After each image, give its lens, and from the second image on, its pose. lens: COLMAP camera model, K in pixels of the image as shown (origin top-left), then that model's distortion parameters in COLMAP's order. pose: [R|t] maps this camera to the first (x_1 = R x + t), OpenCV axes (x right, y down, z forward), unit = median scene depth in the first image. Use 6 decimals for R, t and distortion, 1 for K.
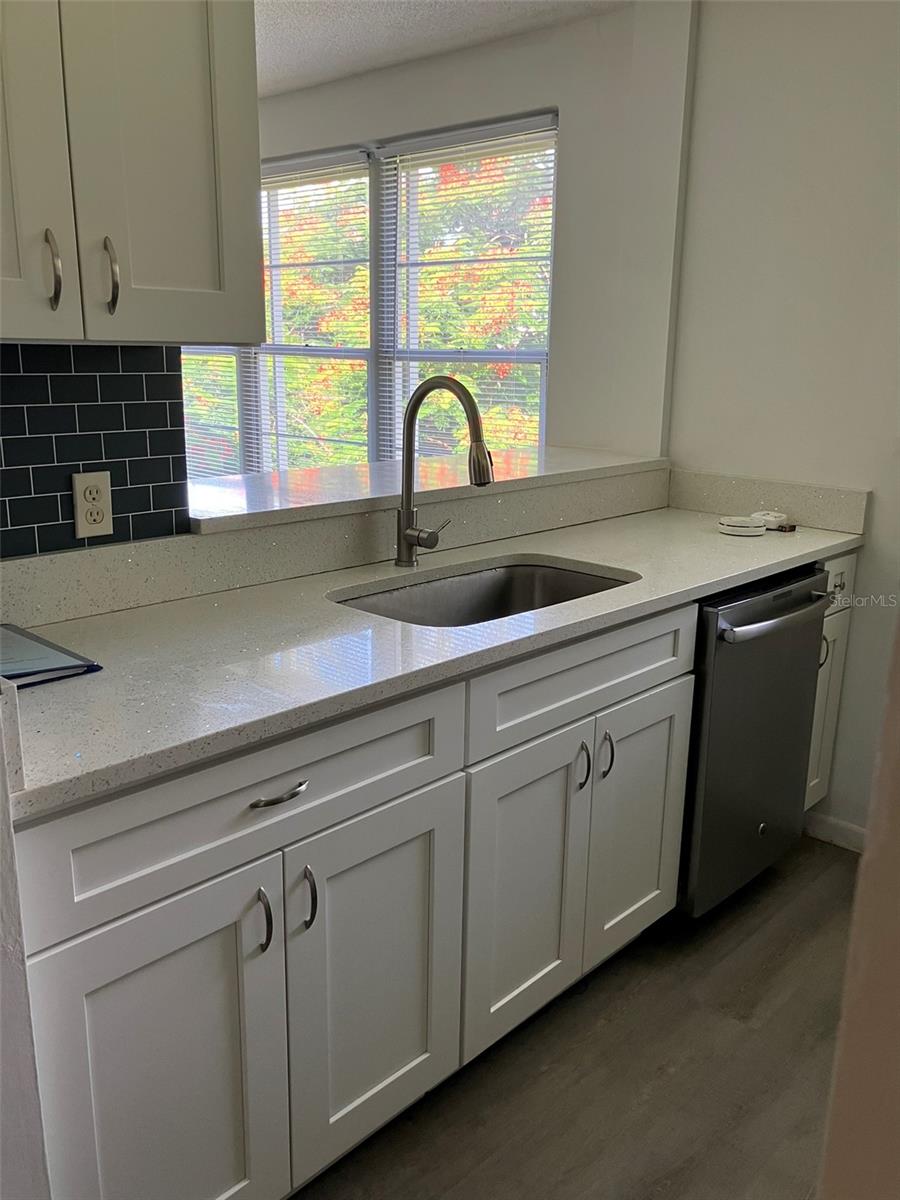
lens RADIAL K [[974.4, 0, 466.9], [0, 974.4, 601.8], [0, 0, 1]] dist [0.011131, 0.009924]
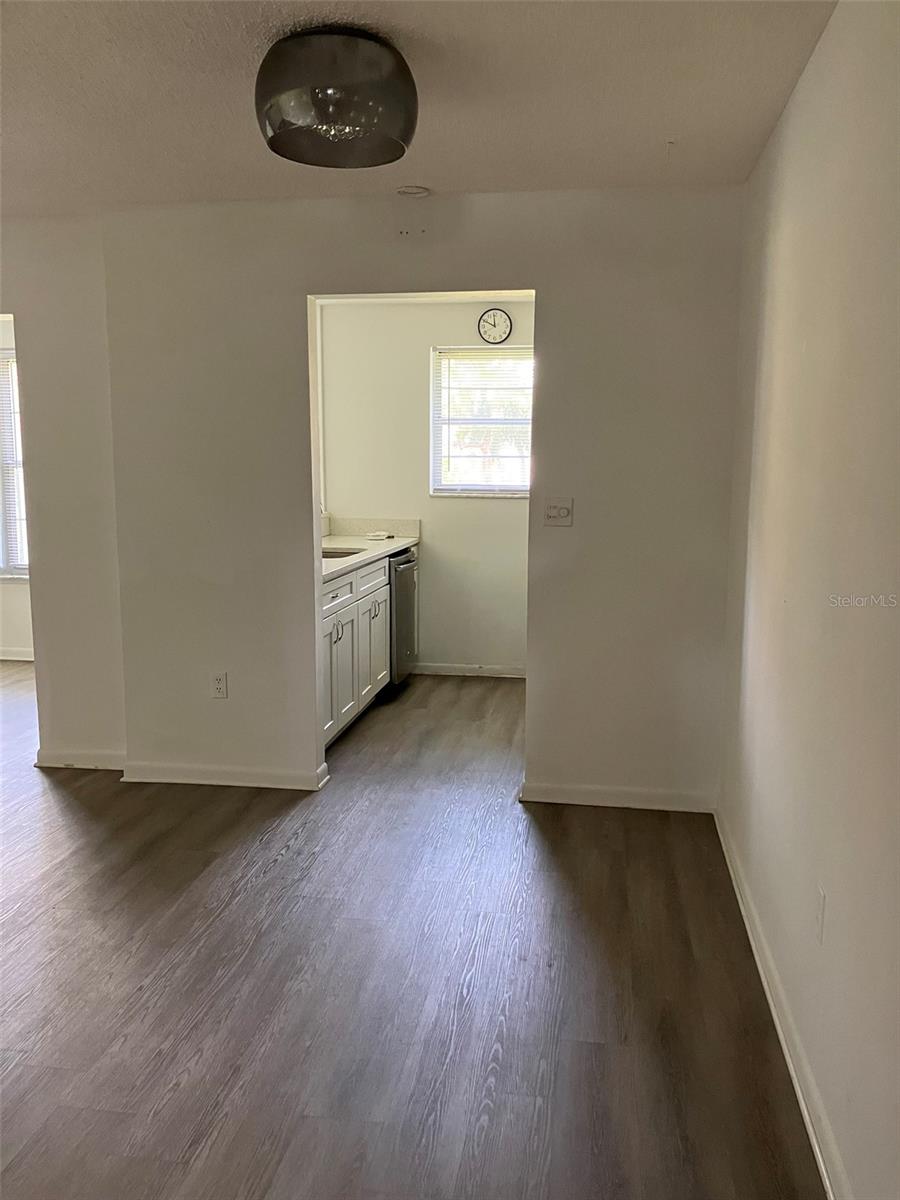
lens RADIAL K [[974.4, 0, 466.9], [0, 974.4, 601.8], [0, 0, 1]] dist [0.011131, 0.009924]
pose [[0.819333, -0.094037, 0.565553, -1.037560], [0.154143, 0.986266, -0.059321, 0.294266], [-0.552208, 0.135780, 0.822576, -1.218819]]
